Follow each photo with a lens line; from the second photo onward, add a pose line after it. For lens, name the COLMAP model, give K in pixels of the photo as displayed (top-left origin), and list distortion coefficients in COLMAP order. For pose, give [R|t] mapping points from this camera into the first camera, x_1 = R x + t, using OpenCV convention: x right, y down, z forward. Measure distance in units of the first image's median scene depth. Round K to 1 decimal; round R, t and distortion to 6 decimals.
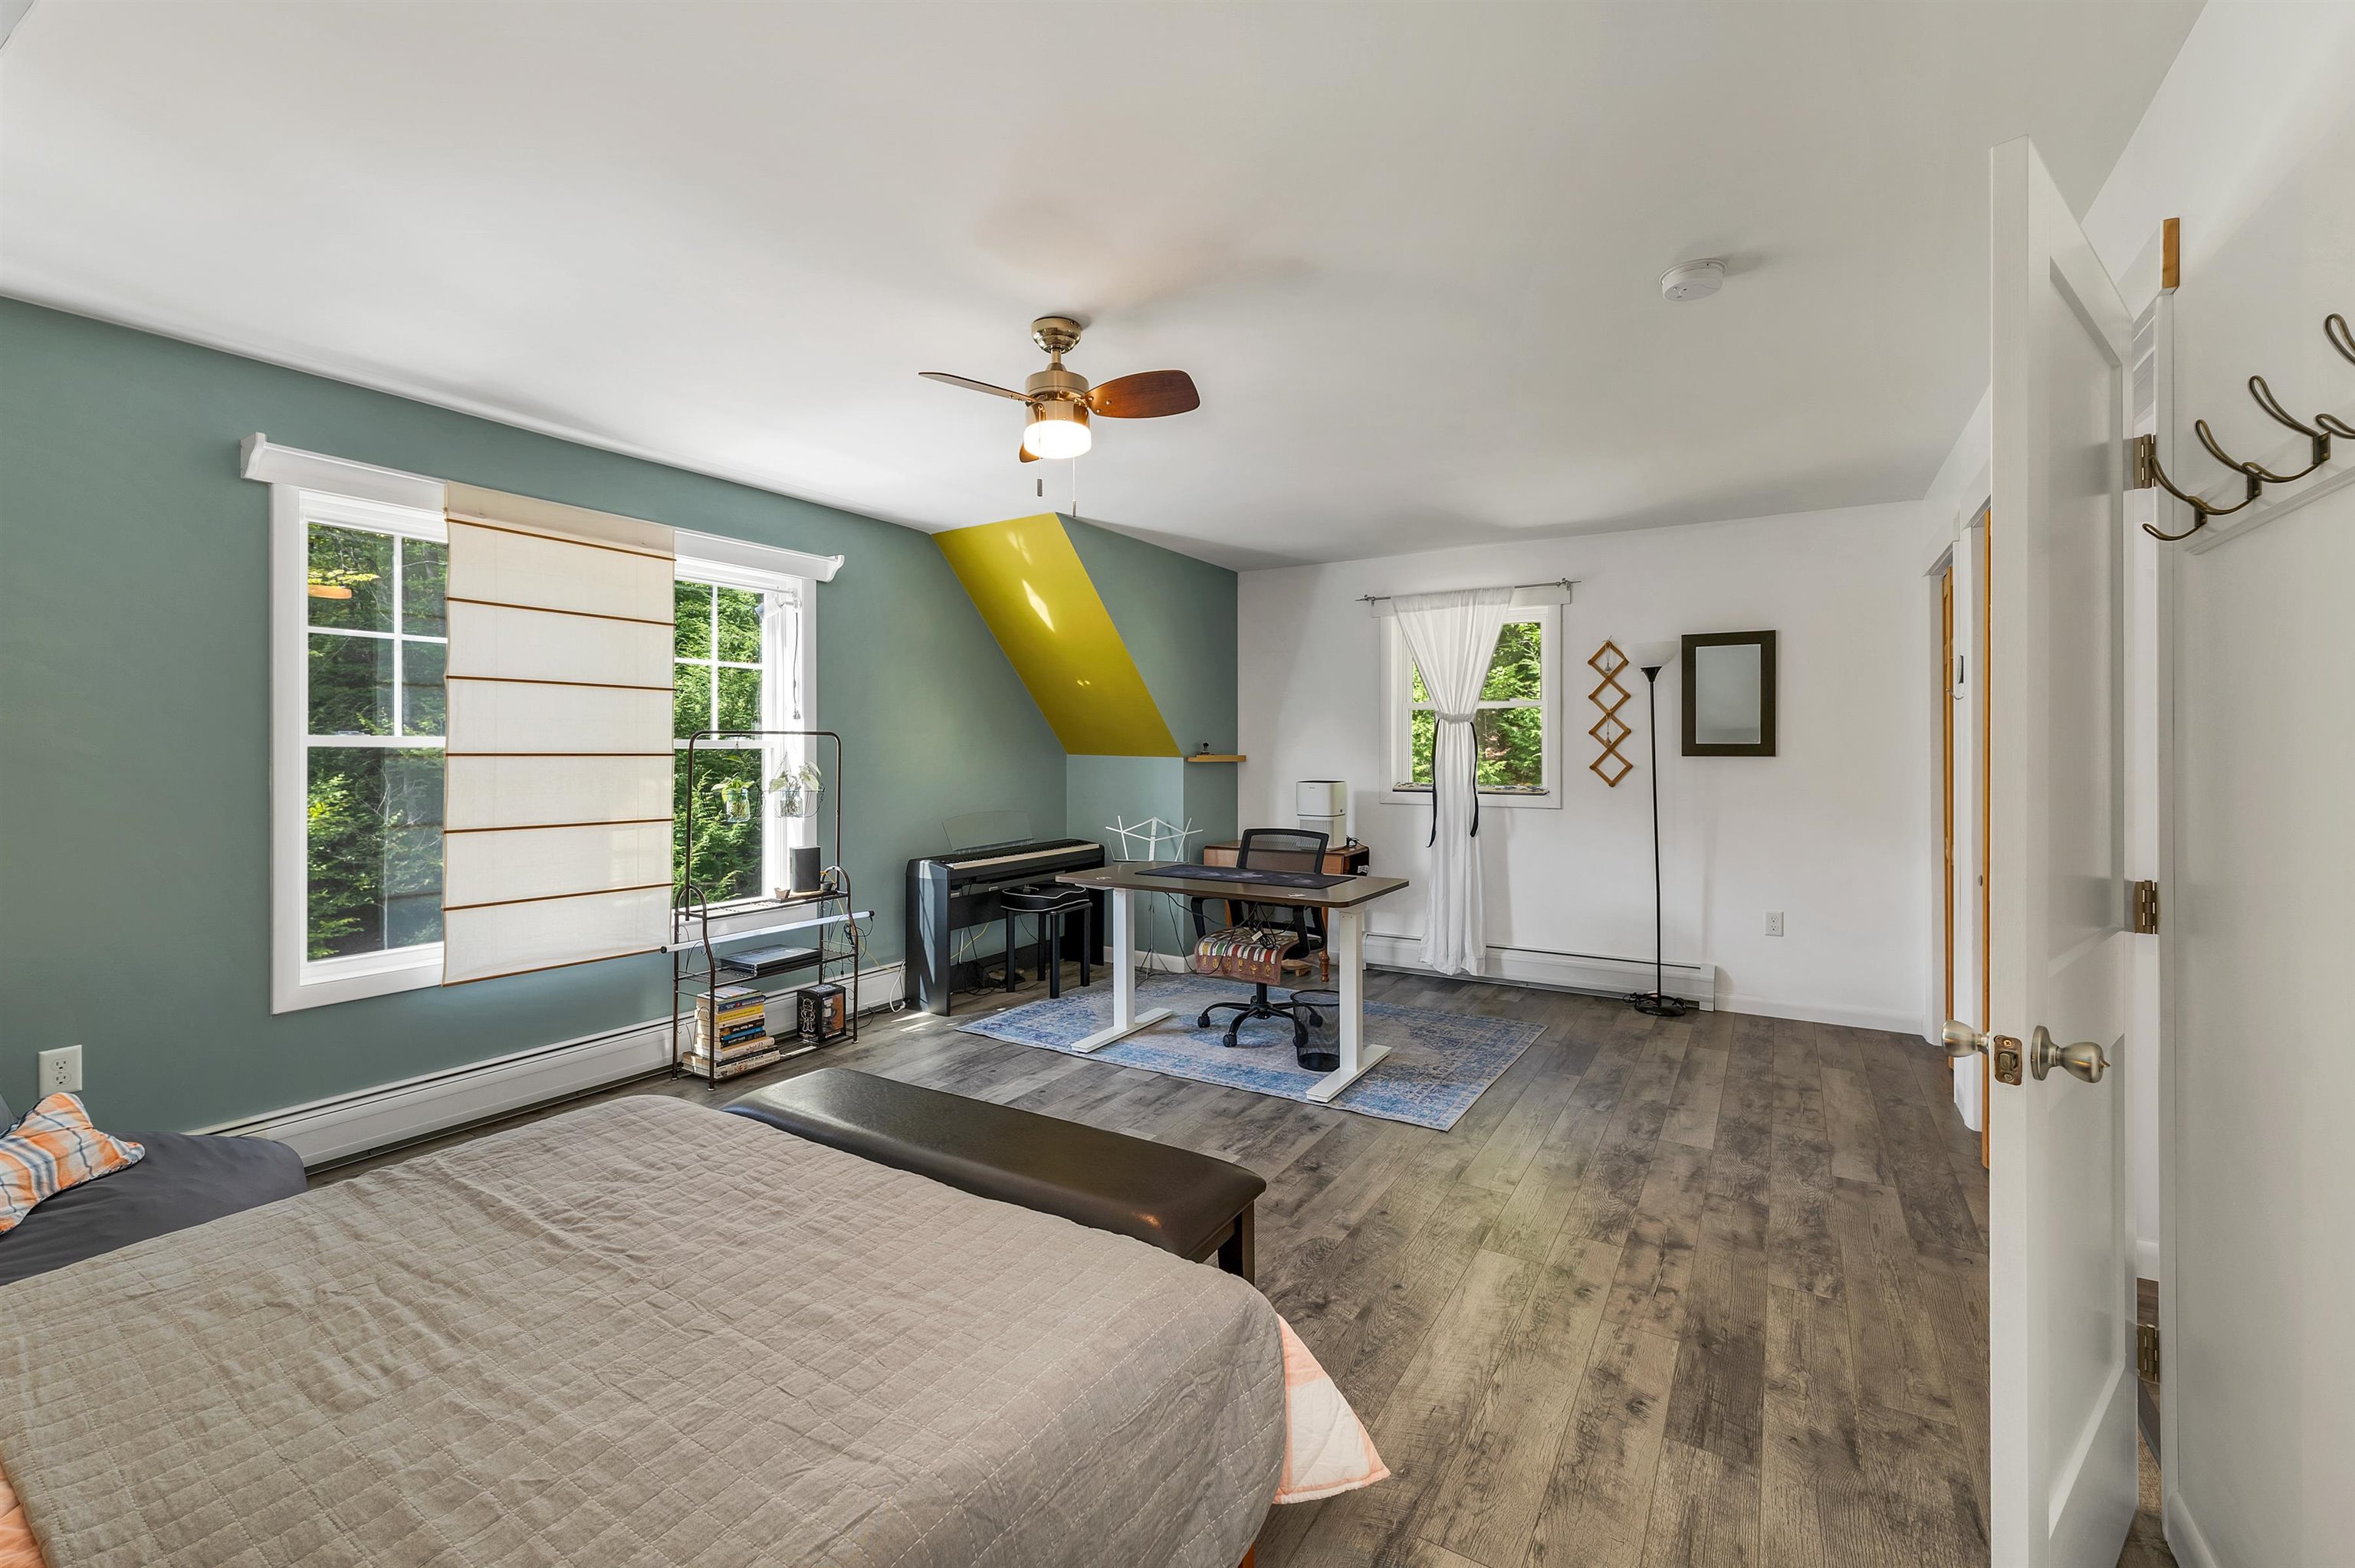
lens RADIAL K [[986.5, 0, 1181.3], [0, 986.5, 743.7], [0, 0, 1]] dist [0.002854, 0.000331]
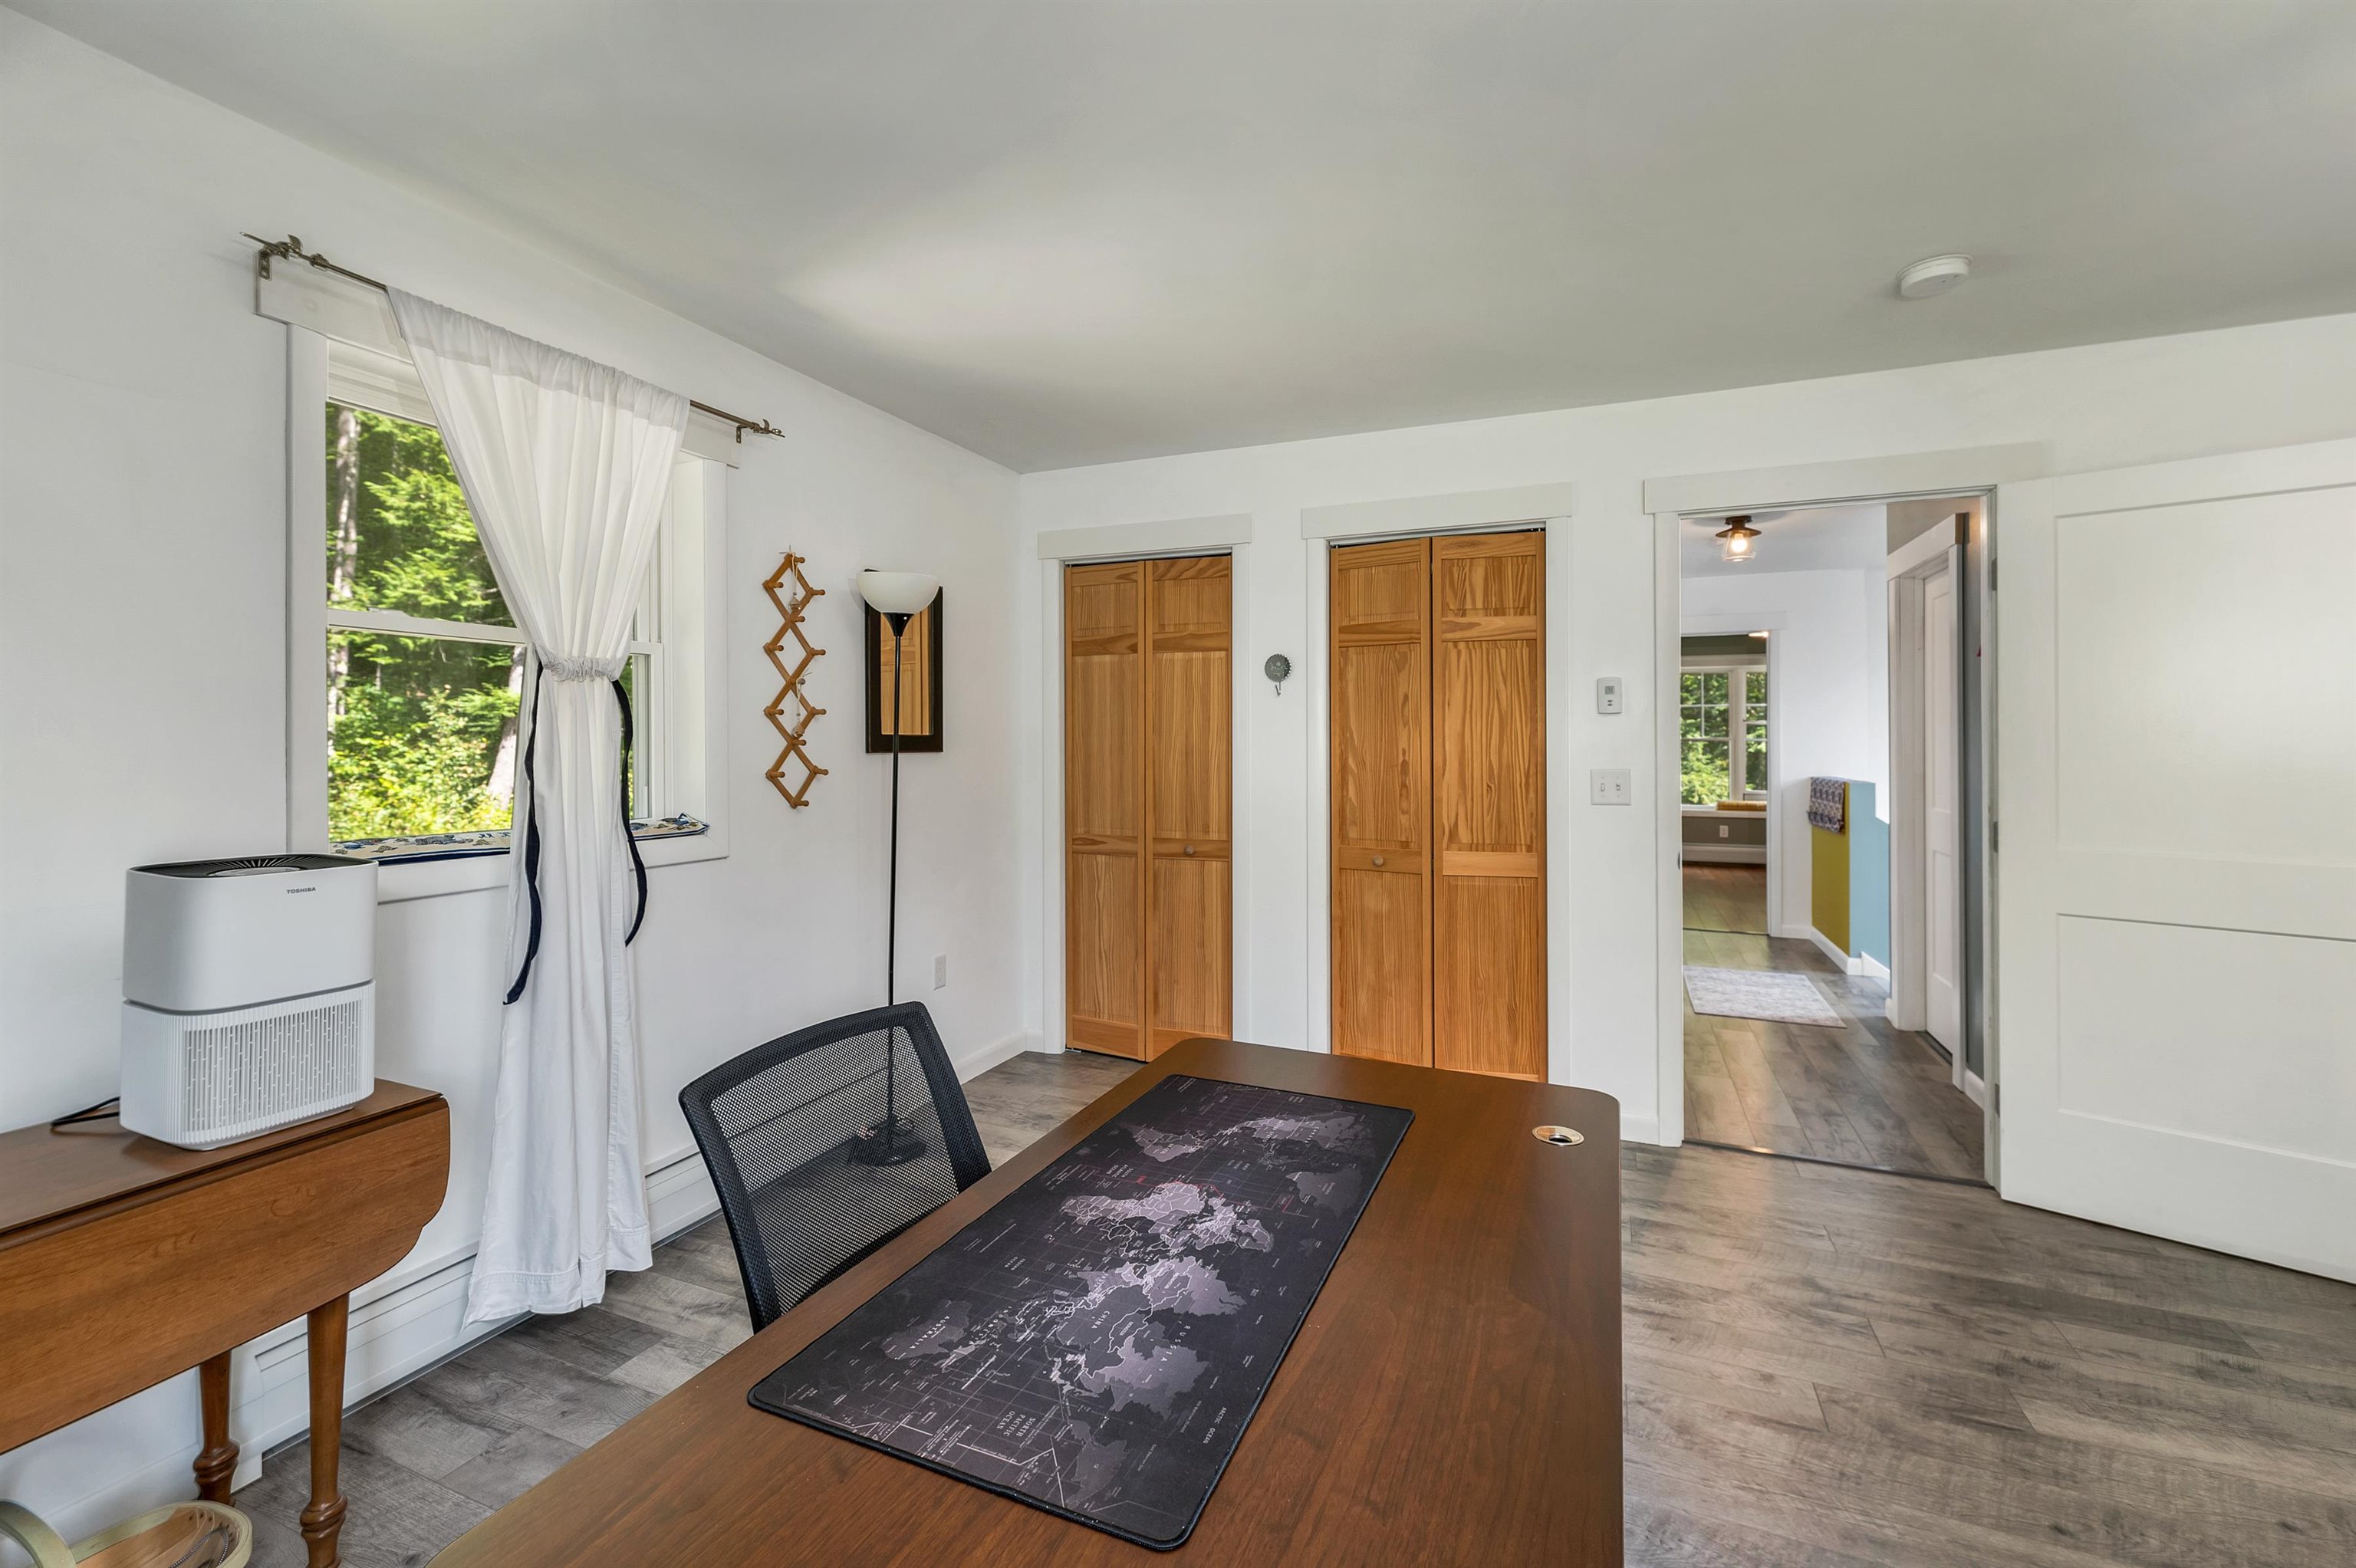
lens RADIAL K [[987.0, 0, 1181.8], [0, 987.0, 743.7], [0, 0, 1]] dist [0.002854, 0.000331]
pose [[-0.132412, -0.003569, 0.991188, -0.257967], [-0.008534, 0.999961, 0.002460, 0.003516], [-0.991158, -0.008133, -0.132437, 1.315516]]
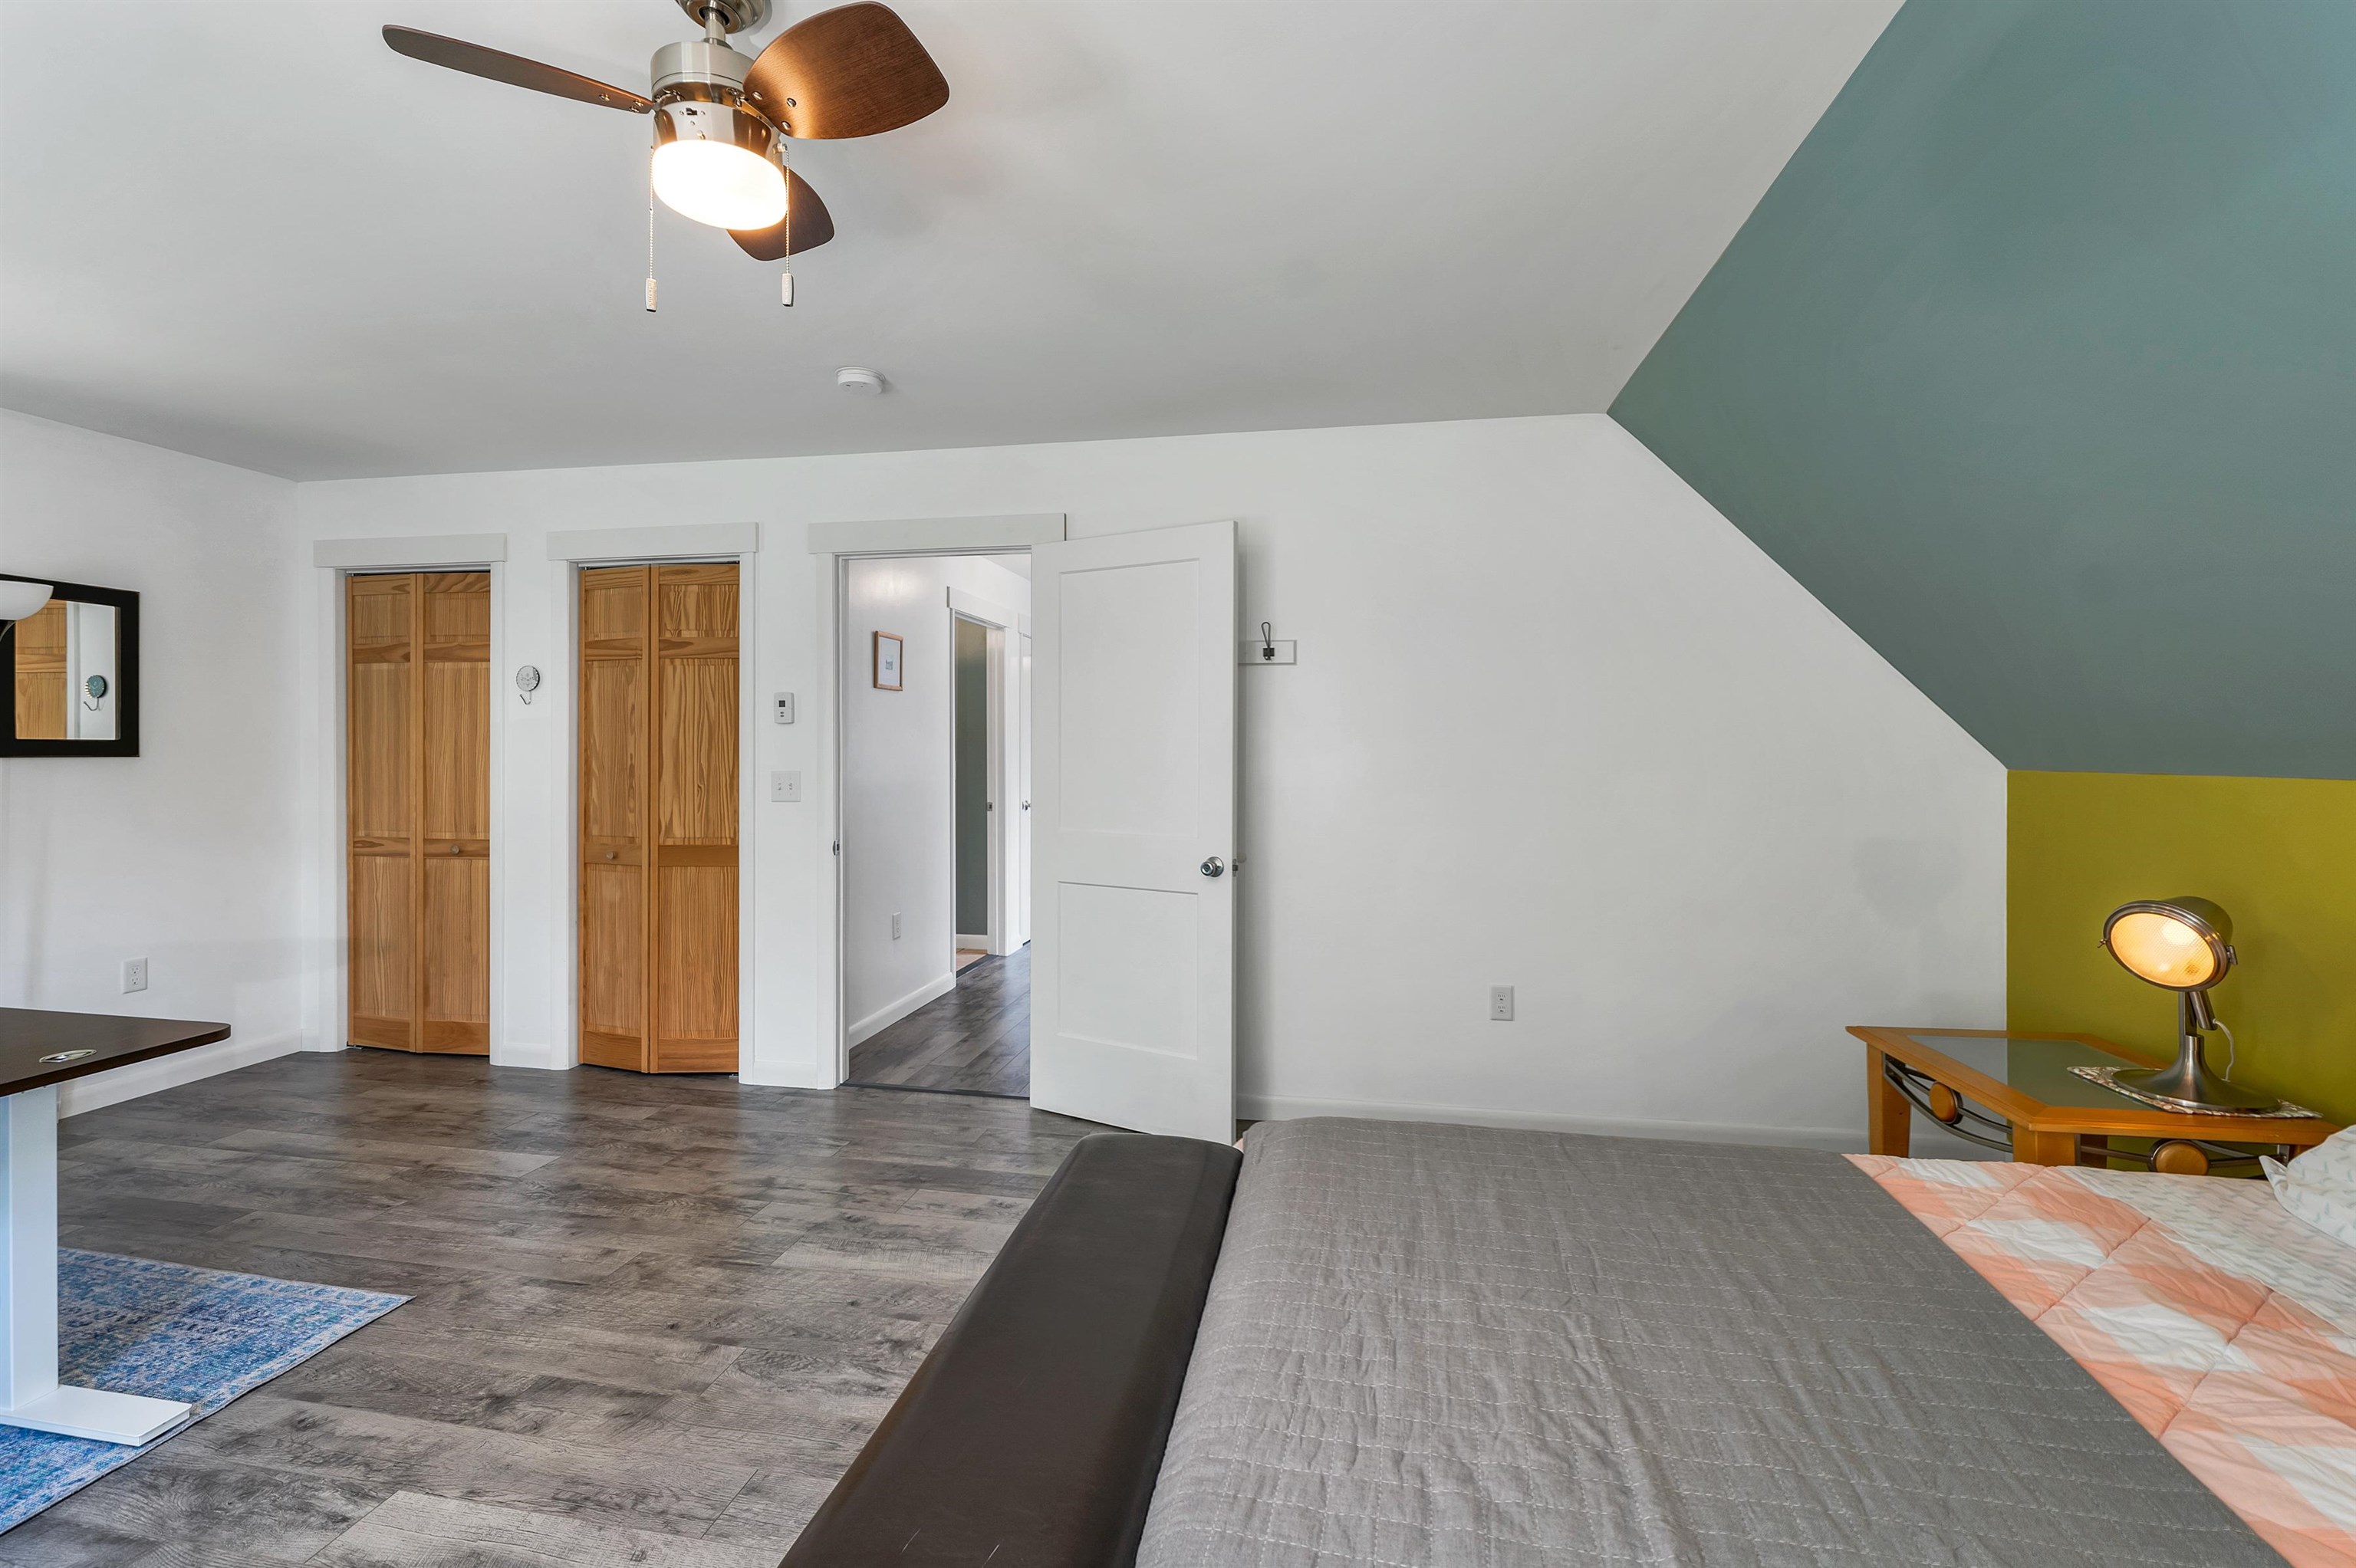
lens RADIAL K [[967.7, 0, 1174.9], [0, 967.7, 761.0], [0, 0, 1]] dist [0.000746, 0.000143]
pose [[-0.350601, -0.008772, 0.936484, -0.549379], [-0.011229, 0.999924, 0.005162, 0.005169], [-0.936457, -0.008706, -0.350673, 0.734101]]
